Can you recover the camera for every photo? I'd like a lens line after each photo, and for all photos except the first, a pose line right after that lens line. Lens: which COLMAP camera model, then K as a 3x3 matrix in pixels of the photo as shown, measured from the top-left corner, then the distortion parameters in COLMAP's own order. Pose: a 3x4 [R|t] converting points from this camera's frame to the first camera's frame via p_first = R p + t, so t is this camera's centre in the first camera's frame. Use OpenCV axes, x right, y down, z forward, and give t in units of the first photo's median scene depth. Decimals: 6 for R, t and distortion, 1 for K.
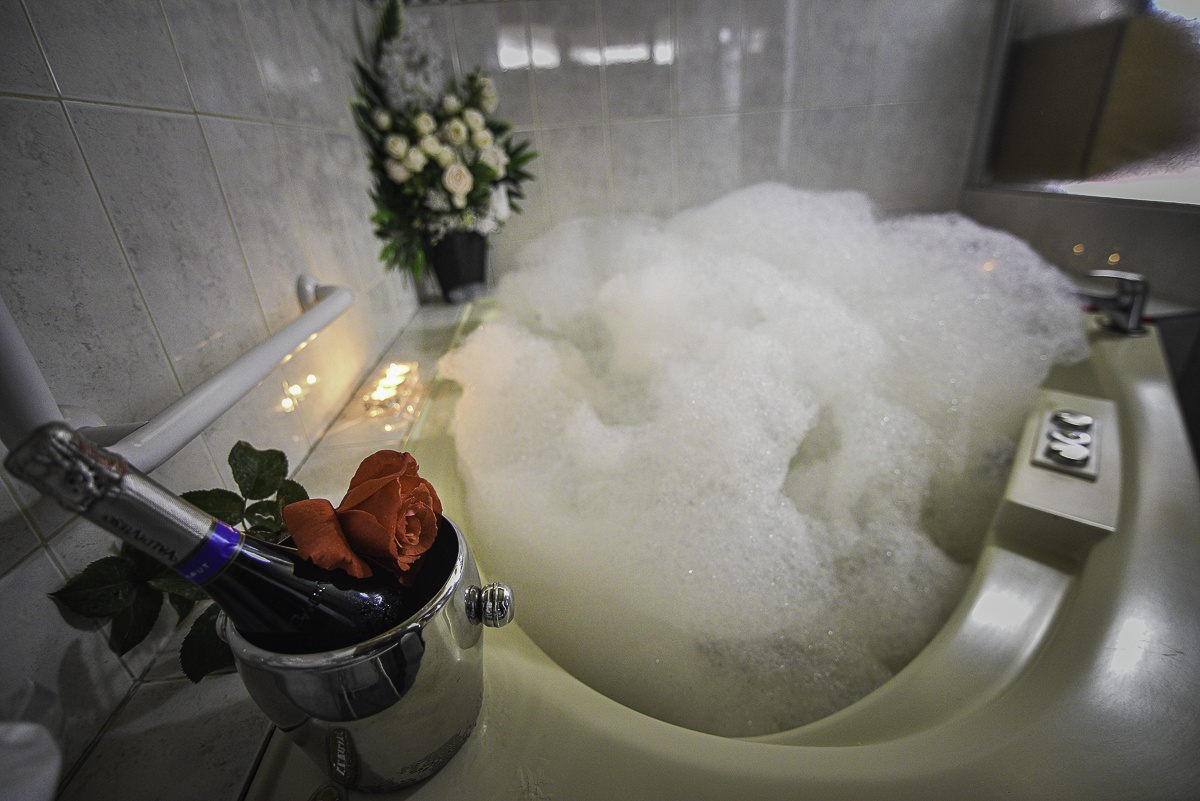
lens RADIAL K [[547.3, 0, 600.0], [0, 547.3, 400.5], [0, 0, 1]] dist [-0.017387, 0.000308]
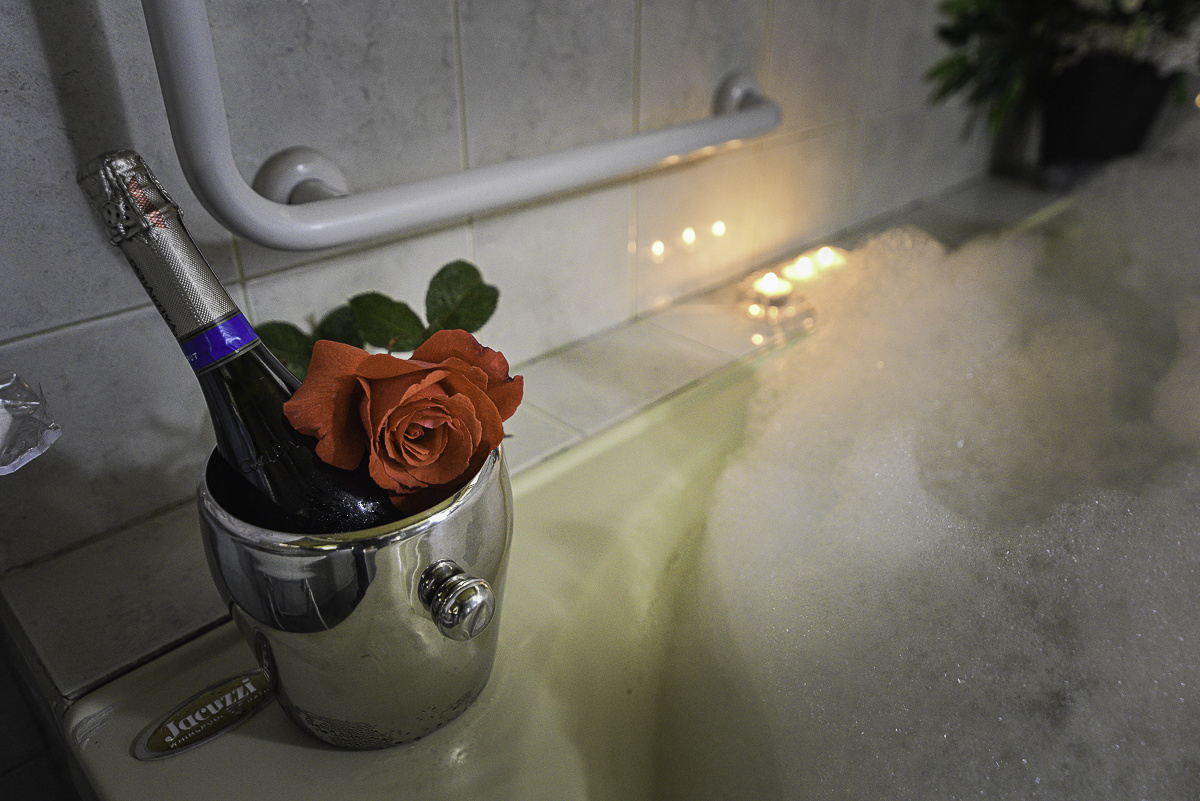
lens RADIAL K [[895.2, 0, 600.0], [0, 895.2, 400.5], [0, 0, 1]] dist [0.000351, 0.000748]
pose [[0.617417, 0.441553, -0.651020, 0.232294], [-0.374378, 0.892803, 0.250487, -0.085175], [0.691836, 0.089072, 0.716540, 0.143629]]
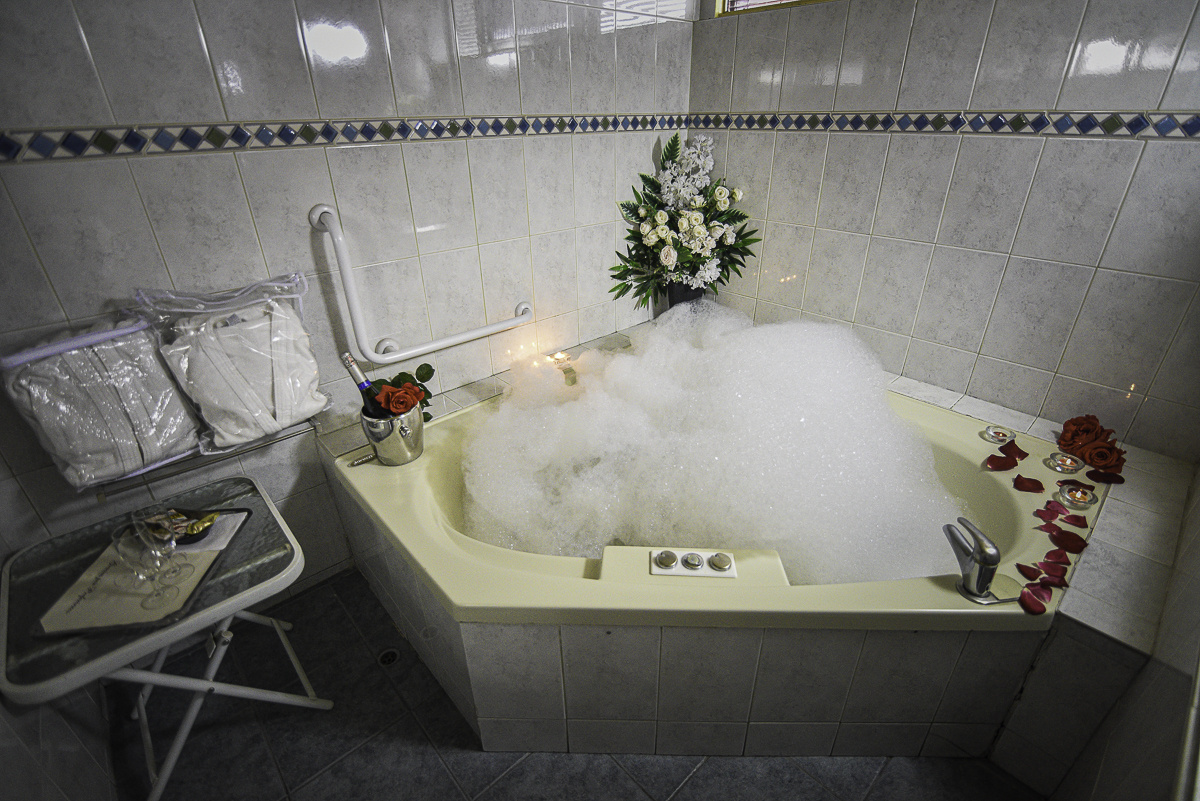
lens RADIAL K [[547.3, 0, 600.0], [0, 547.3, 400.5], [0, 0, 1]] dist [-0.017387, 0.000308]
pose [[0.590662, 0.428545, -0.683716, 1.330162], [-0.362869, 0.897874, 0.249295, -0.538270], [0.720725, 0.100850, 0.685846, -0.260277]]
